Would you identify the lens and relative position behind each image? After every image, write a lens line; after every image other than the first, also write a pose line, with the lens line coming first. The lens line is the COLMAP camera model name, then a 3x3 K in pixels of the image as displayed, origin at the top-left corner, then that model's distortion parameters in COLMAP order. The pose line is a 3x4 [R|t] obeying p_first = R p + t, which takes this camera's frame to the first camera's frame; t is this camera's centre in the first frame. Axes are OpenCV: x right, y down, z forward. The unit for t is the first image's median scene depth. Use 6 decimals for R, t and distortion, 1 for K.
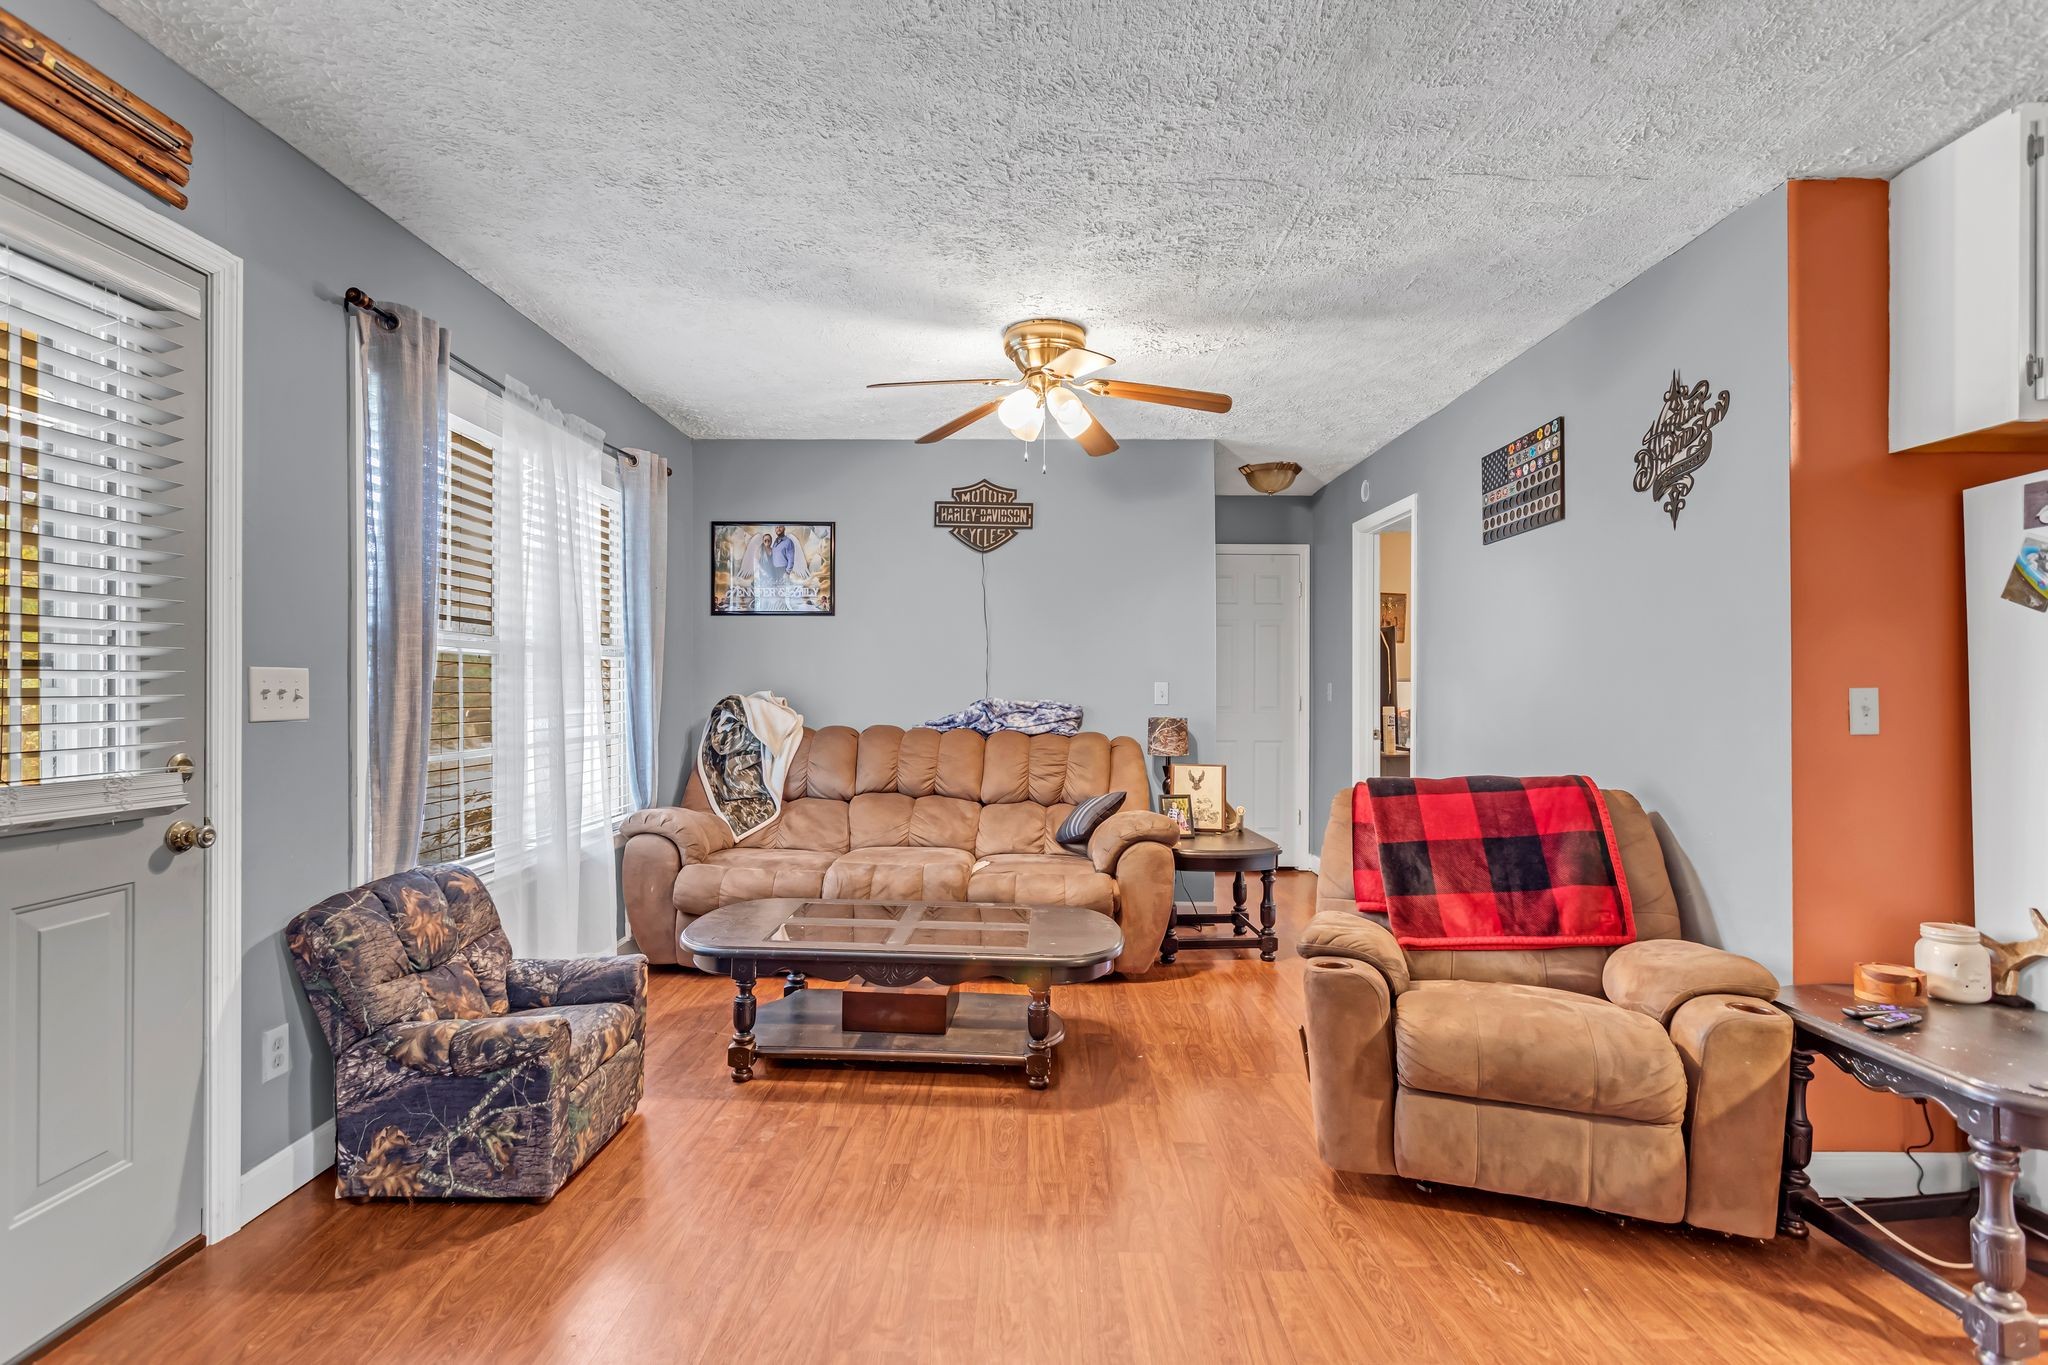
lens RADIAL K [[983.1, 0, 1030.0], [0, 983.1, 684.7], [0, 0, 1]] dist [0.000870, 0.003888]
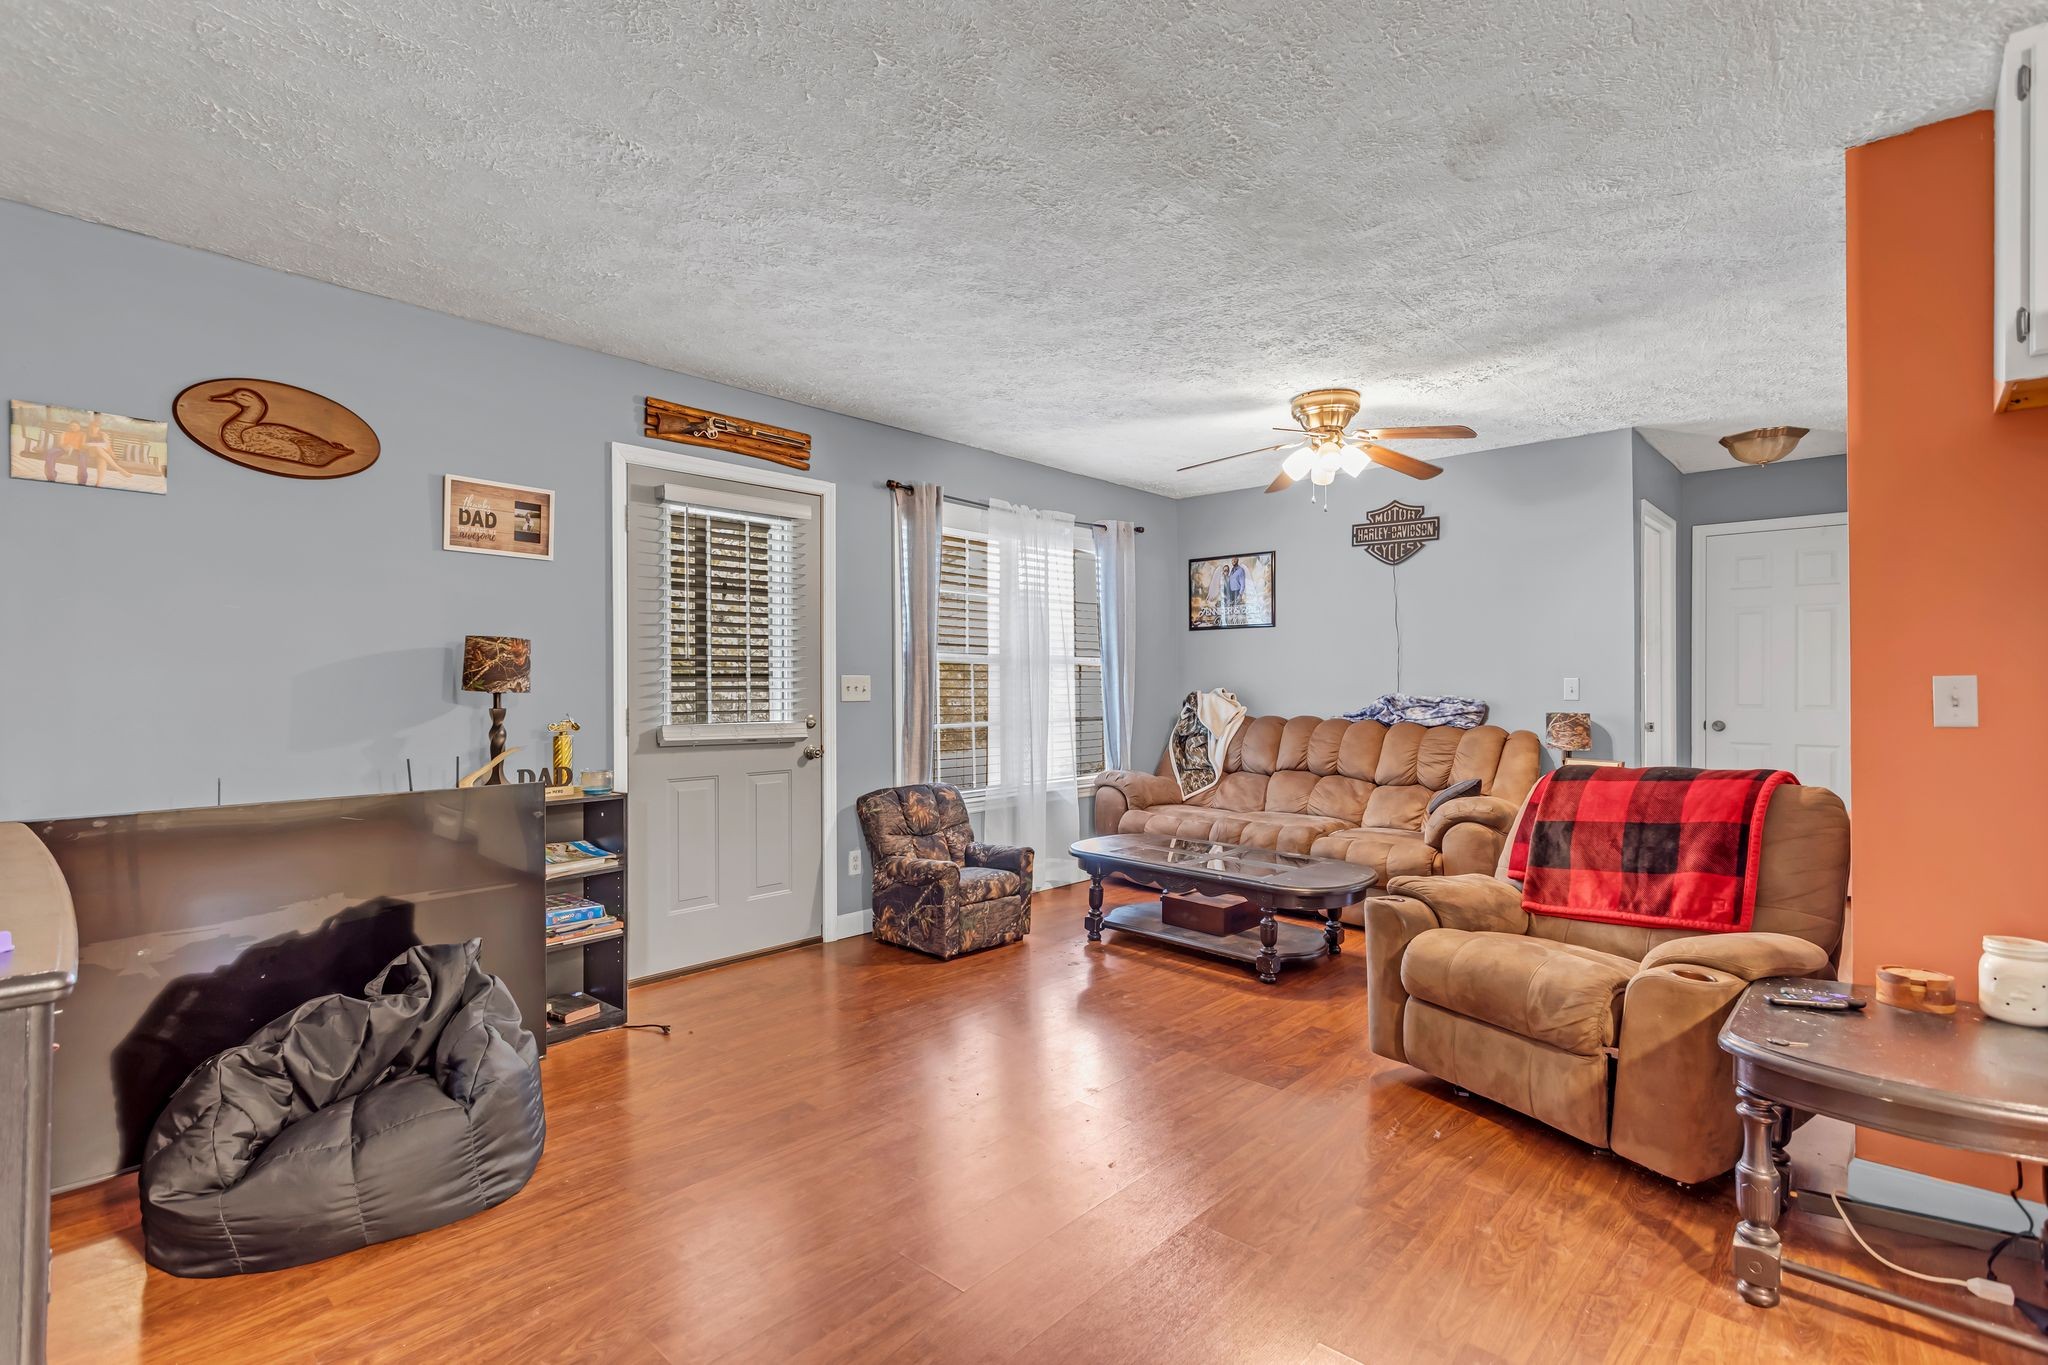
lens RADIAL K [[983.1, 0, 1016.9], [0, 983.1, 684.6], [0, 0, 1]] dist [0.000870, 0.003888]
pose [[0.735533, -0.005640, -0.677466, 0.708479], [0.004981, 0.999983, -0.002917, 0.008017], [0.677471, -0.001229, 0.735548, -0.224678]]
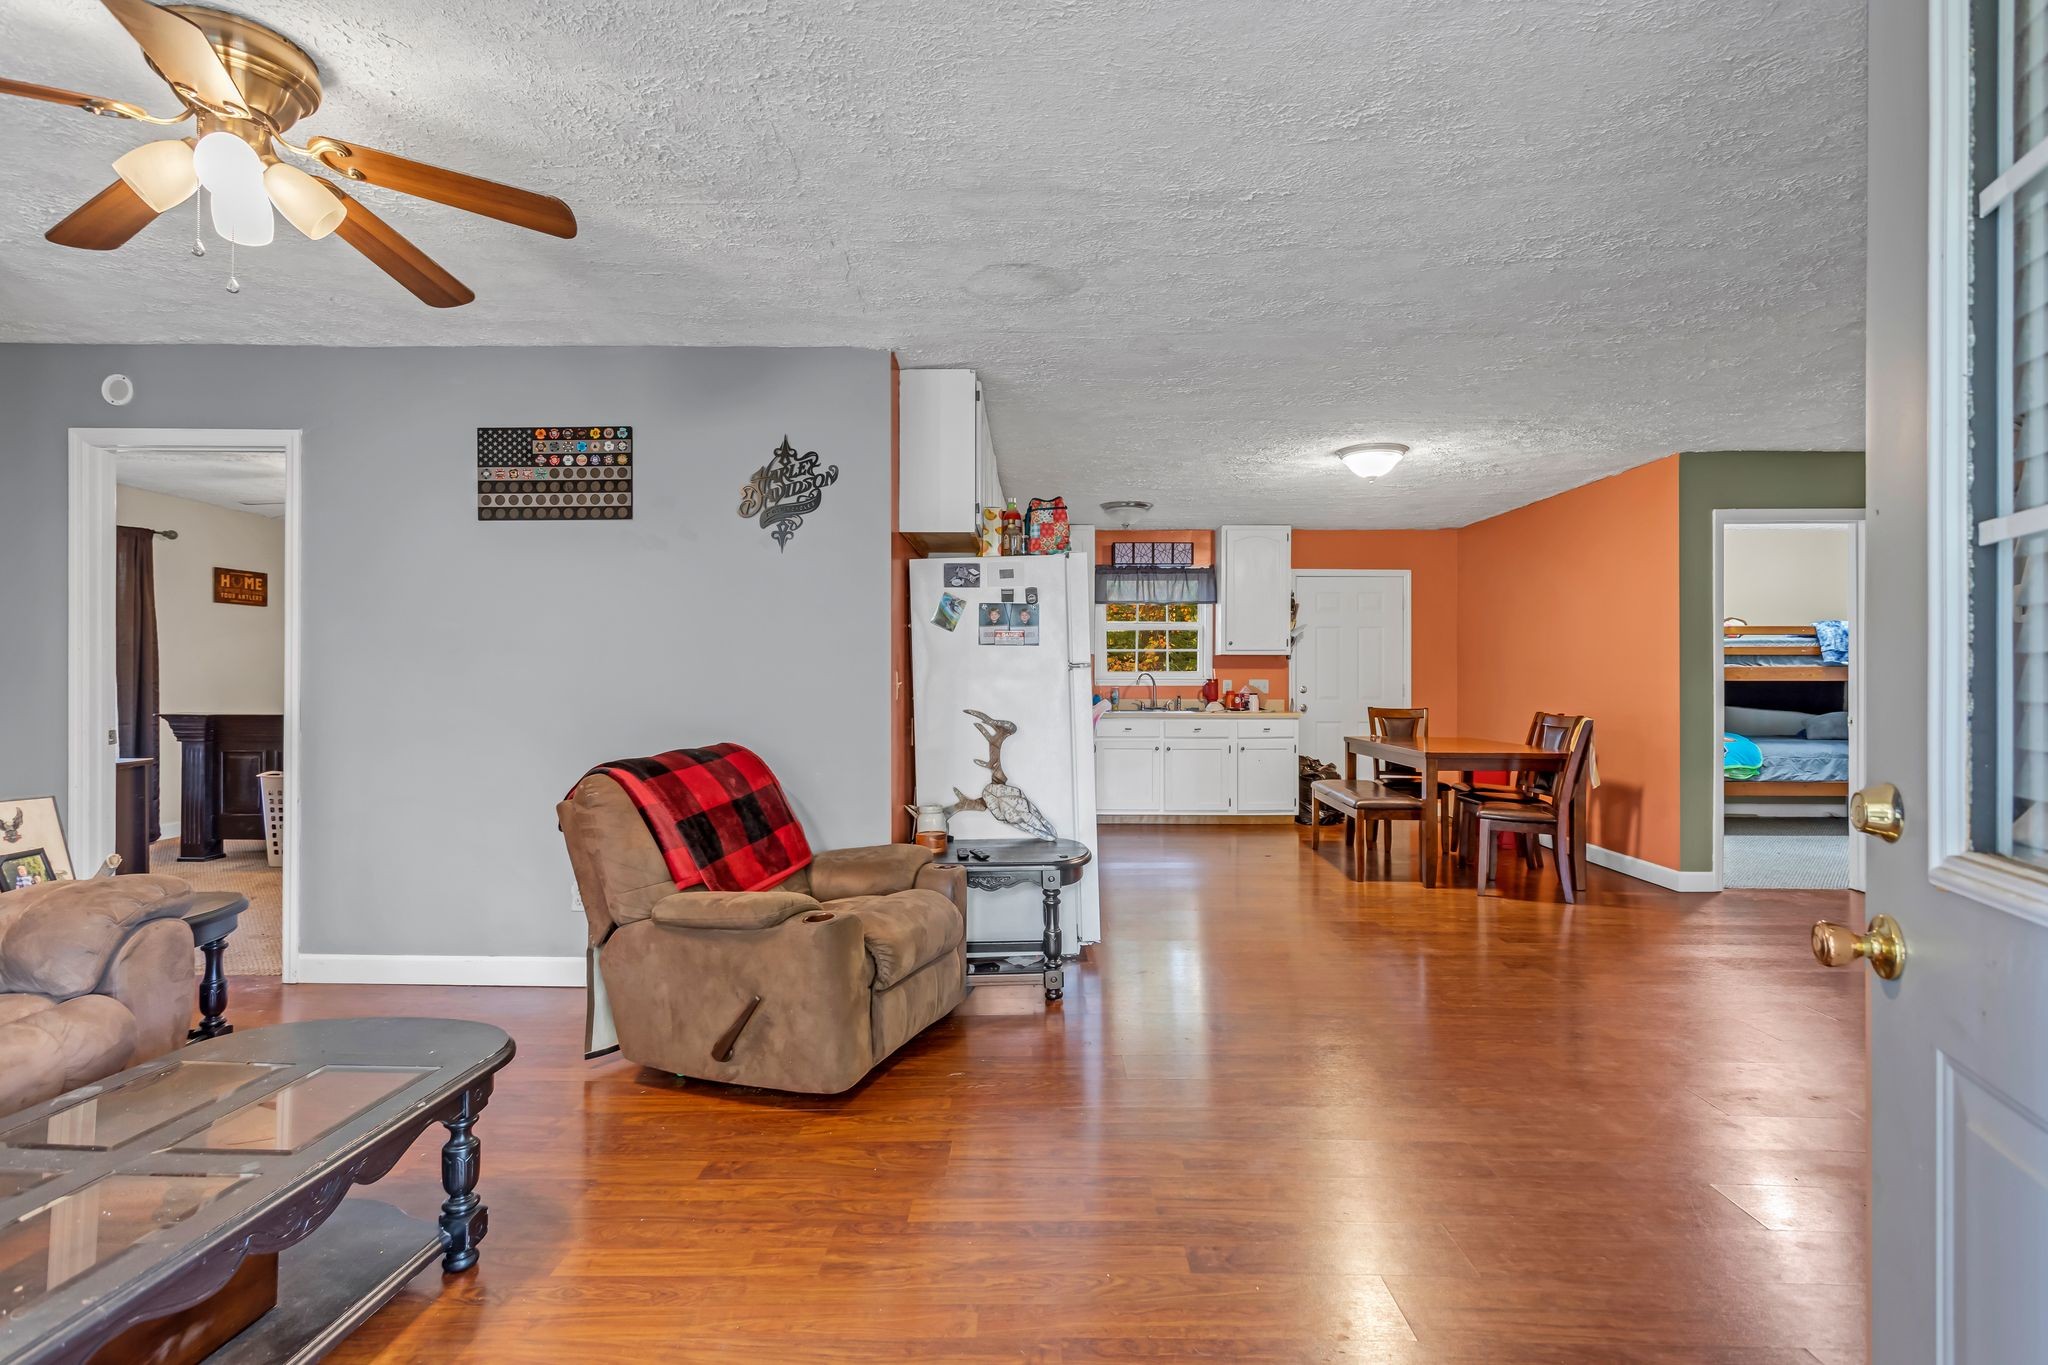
lens RADIAL K [[983.1, 0, 1008.4], [0, 983.1, 675.0], [0, 0, 1]] dist [0.000870, 0.003888]
pose [[0.011673, 0.003335, 0.999926, -0.619315], [-0.005237, 0.999981, -0.003274, 0.010579], [-0.999918, -0.005199, 0.011690, 0.610925]]
